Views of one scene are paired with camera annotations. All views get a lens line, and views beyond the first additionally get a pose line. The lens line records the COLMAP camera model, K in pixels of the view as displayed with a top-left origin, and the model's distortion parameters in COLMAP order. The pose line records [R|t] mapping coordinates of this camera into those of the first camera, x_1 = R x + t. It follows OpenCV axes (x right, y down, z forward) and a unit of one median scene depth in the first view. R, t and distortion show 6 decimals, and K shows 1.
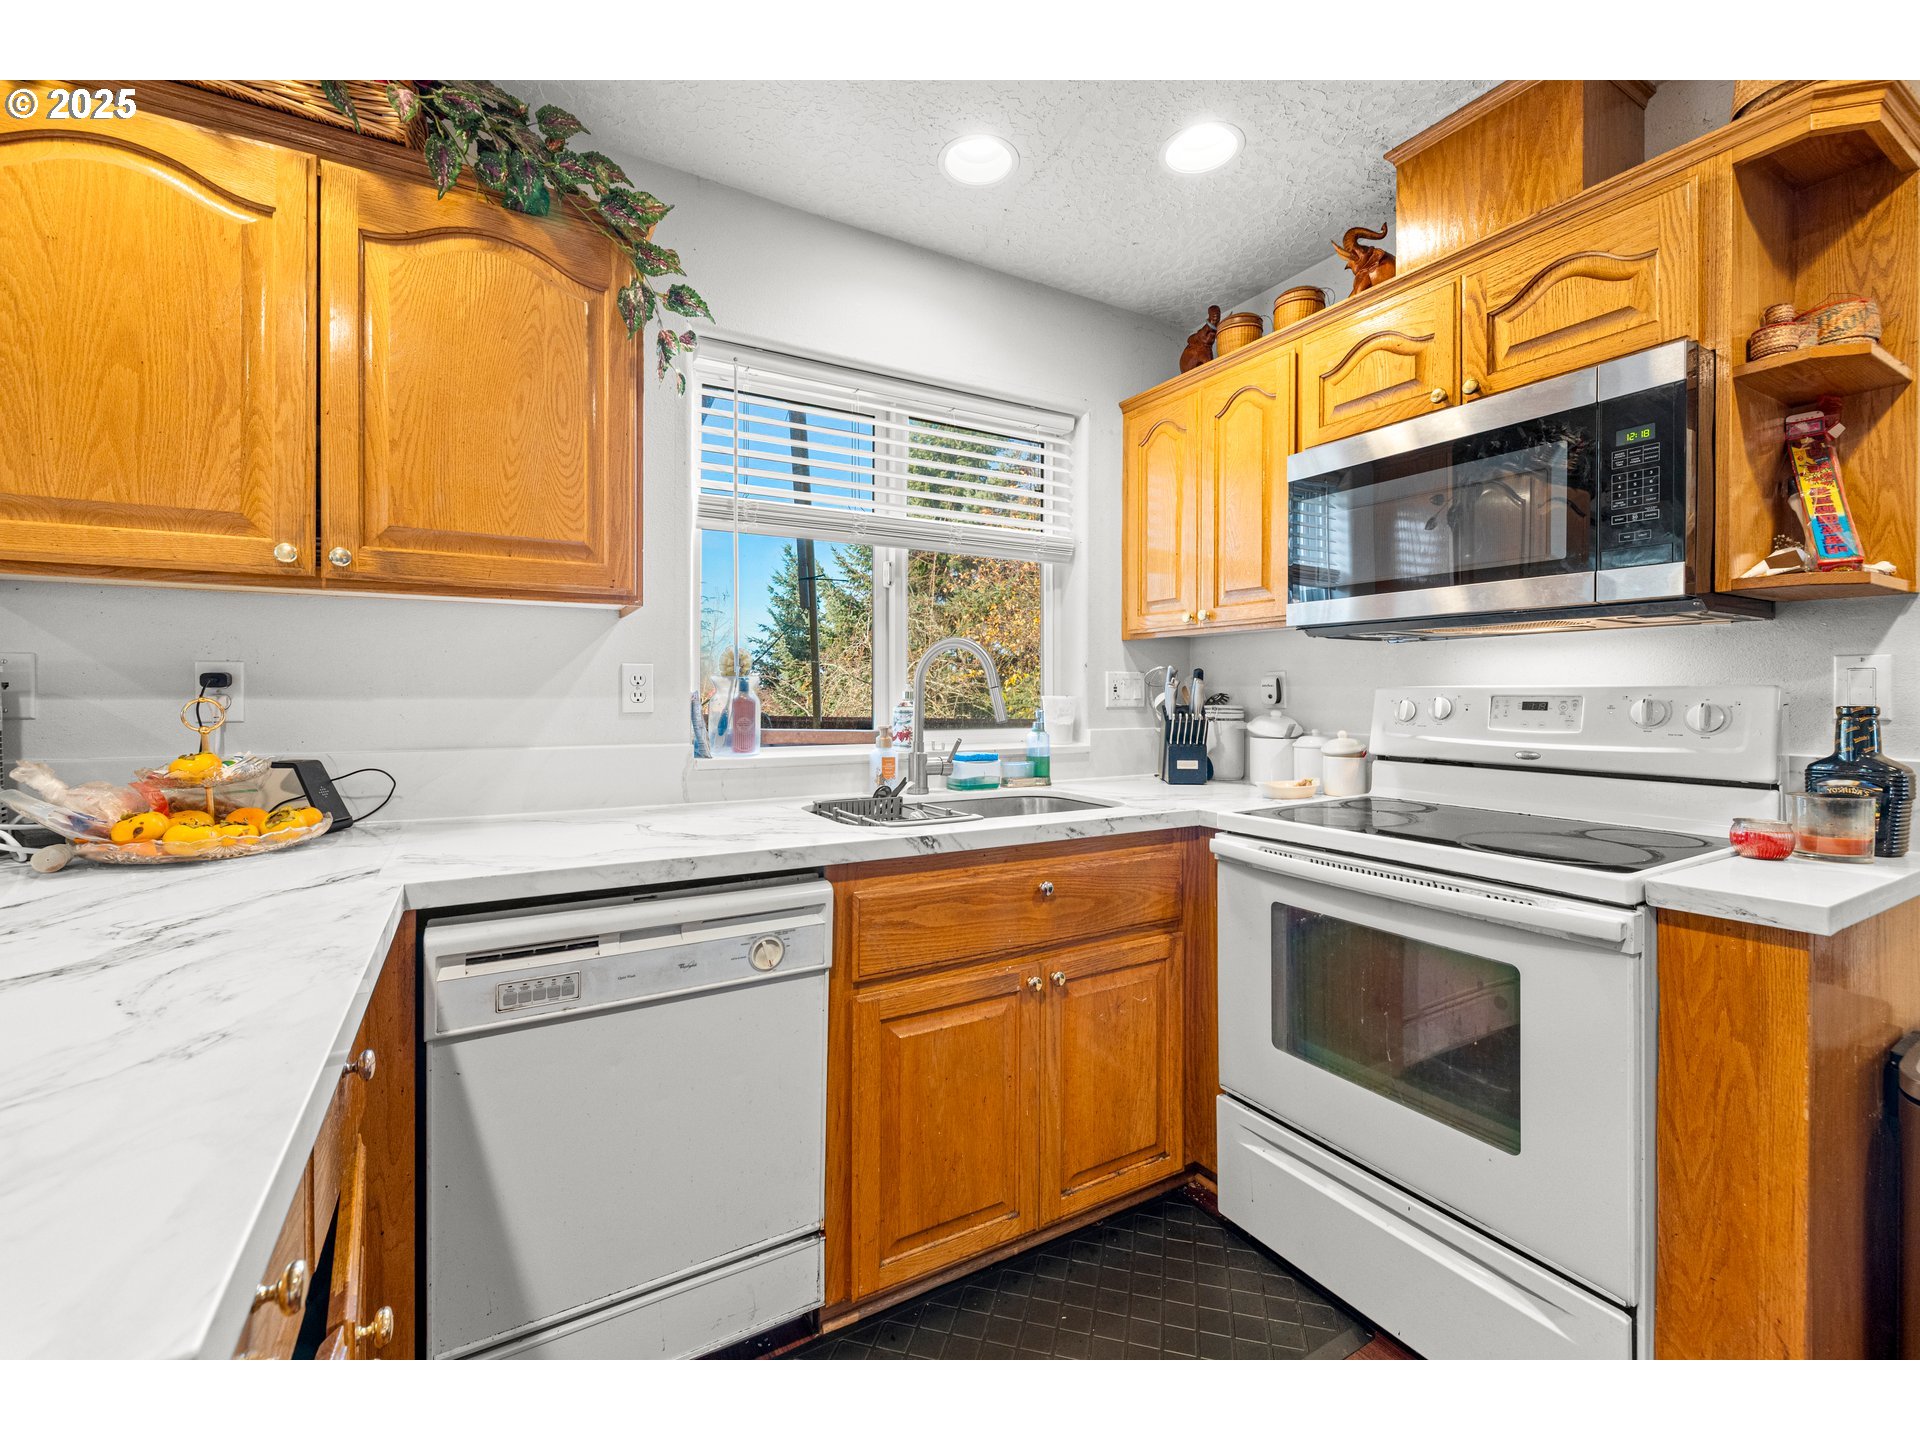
lens RADIAL K [[811.0, 0, 964.2], [0, 811.0, 693.2], [0, 0, 1]] dist [-0.000010, -0.000025]
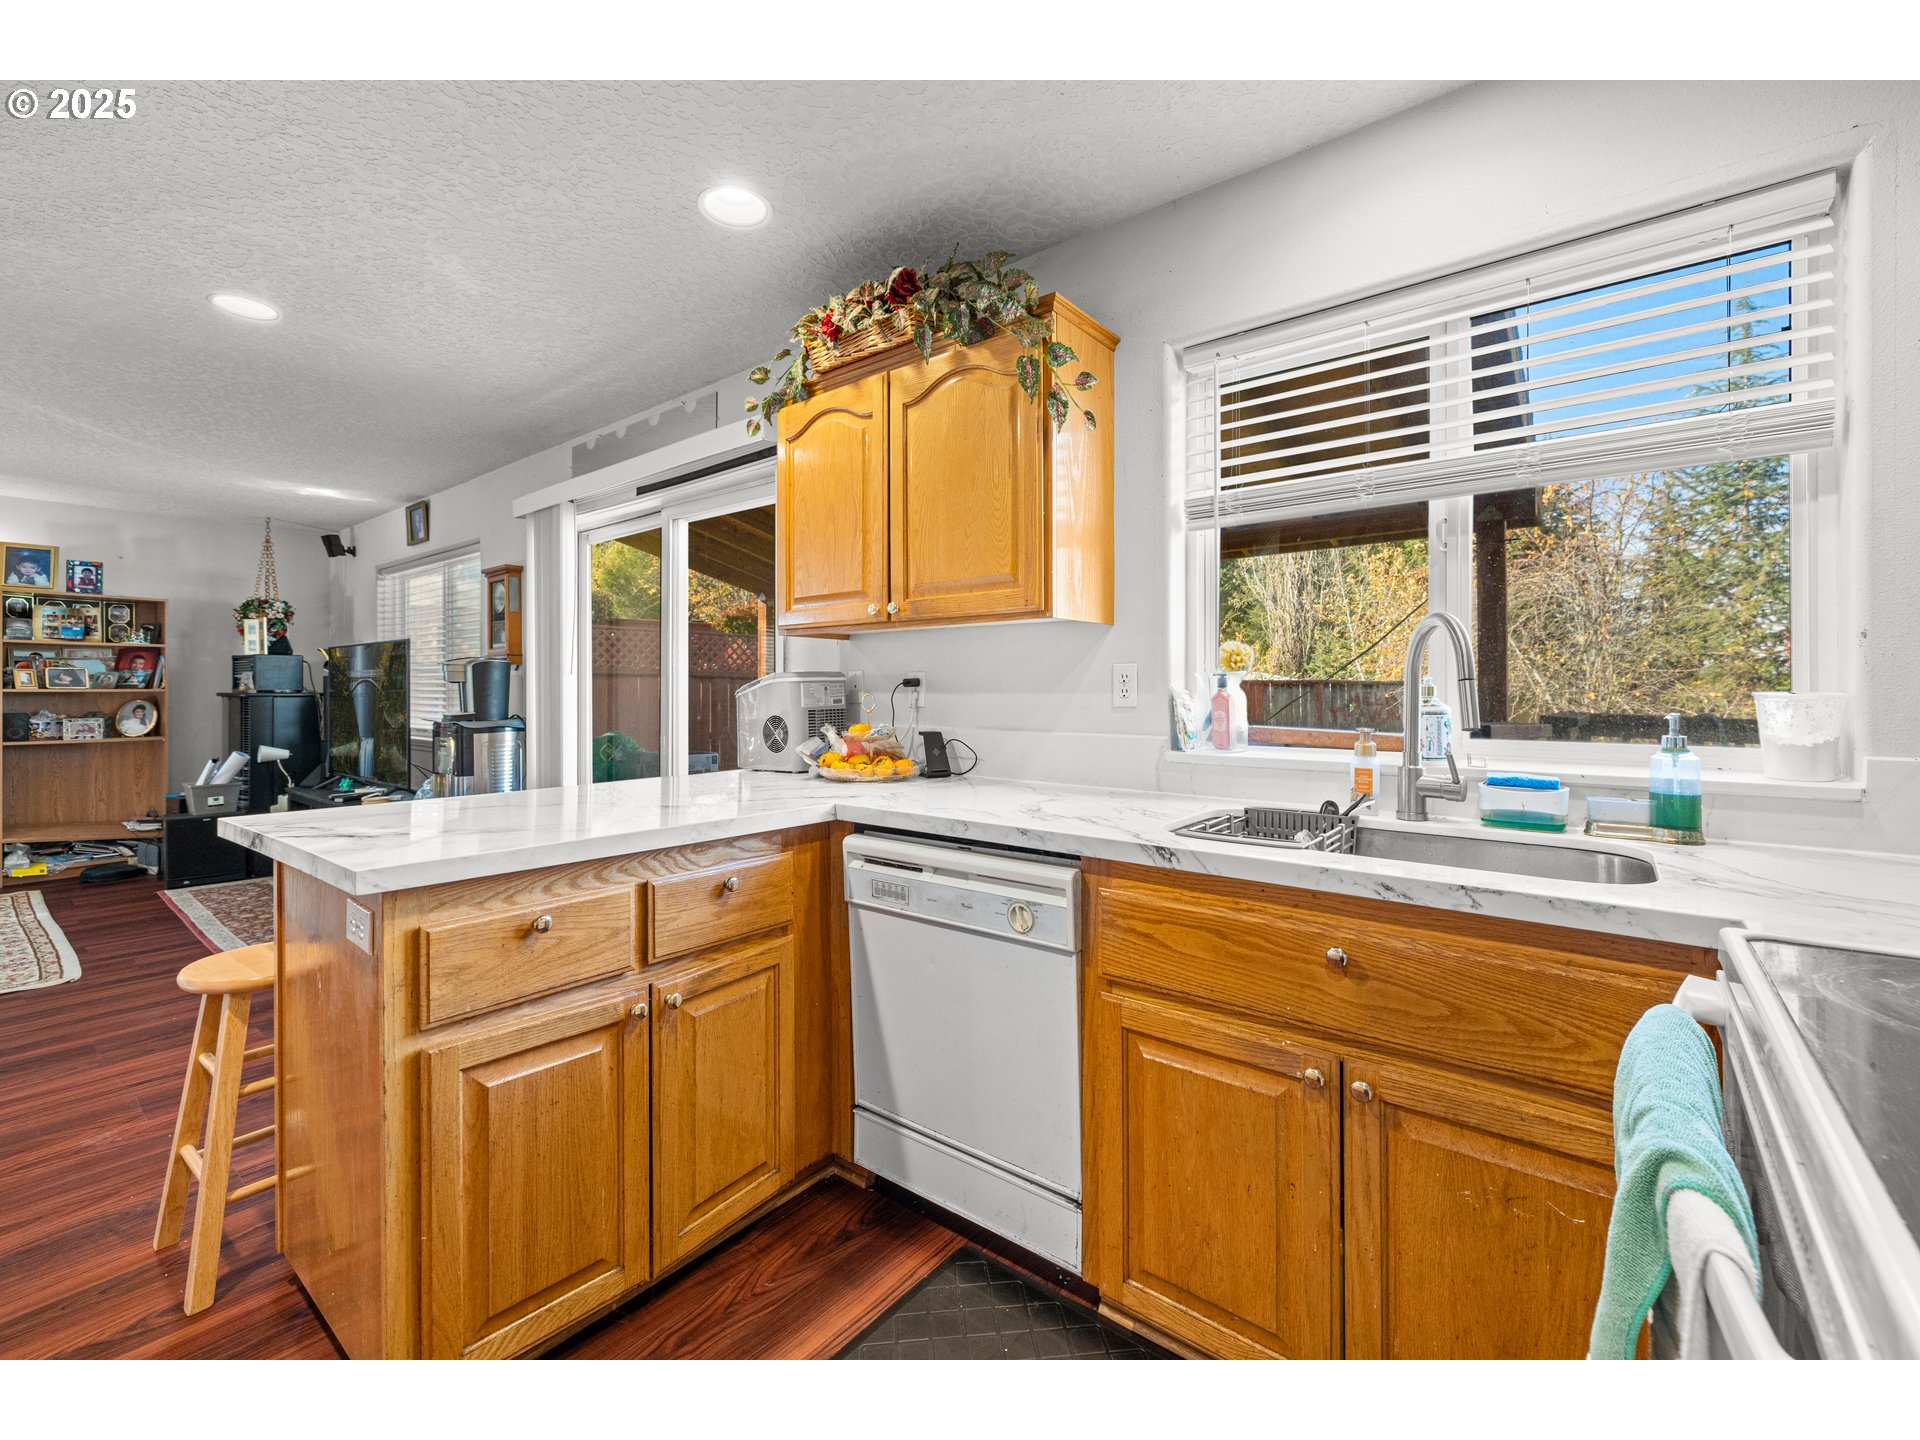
lens RADIAL K [[824.0, 0, 960.0], [0, 824.0, 686.8], [0, 0, 1]] dist [-0.000508, -0.000159]
pose [[0.359742, -0.004593, -0.933041, 0.735632], [0.003769, 0.999987, -0.003470, -0.001403], [0.933044, -0.002269, 0.359754, 0.456187]]
